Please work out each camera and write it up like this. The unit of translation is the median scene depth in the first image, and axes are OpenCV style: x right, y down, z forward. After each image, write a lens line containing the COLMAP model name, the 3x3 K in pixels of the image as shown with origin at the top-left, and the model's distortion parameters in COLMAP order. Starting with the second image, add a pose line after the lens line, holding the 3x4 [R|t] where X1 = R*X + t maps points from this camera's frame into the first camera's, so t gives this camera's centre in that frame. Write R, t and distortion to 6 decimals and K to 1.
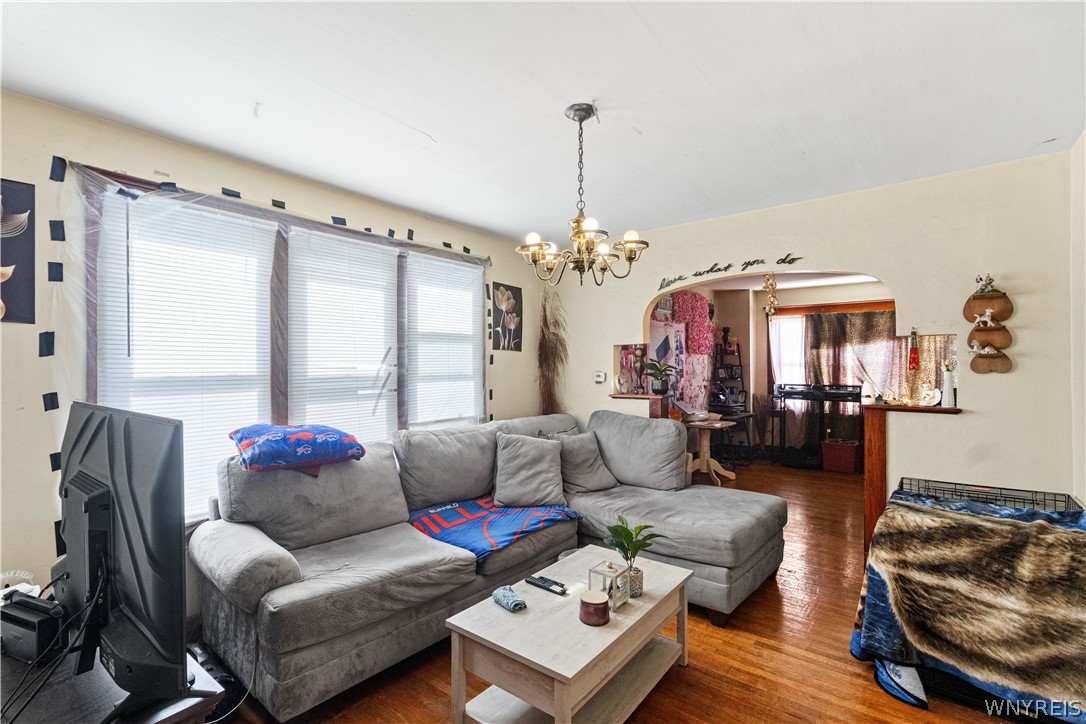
lens RADIAL K [[502.0, 0, 522.7], [0, 502.0, 363.5], [0, 0, 1]] dist [-0.000841, 0.000697]
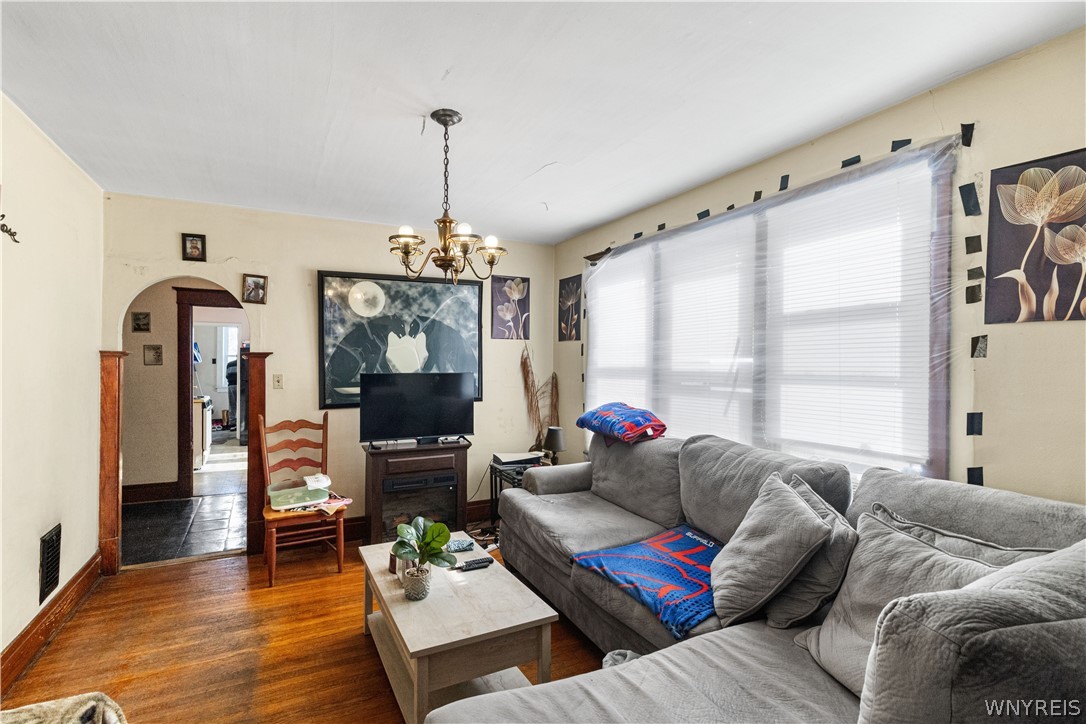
lens RADIAL K [[502.0, 0, 522.7], [0, 502.0, 363.5], [0, 0, 1]] dist [-0.000841, 0.000697]
pose [[-0.405481, 0.002102, -0.914101, 0.550235], [-0.001106, 0.999995, 0.002790, 0.006964], [0.914103, 0.002142, -0.405477, 0.859891]]
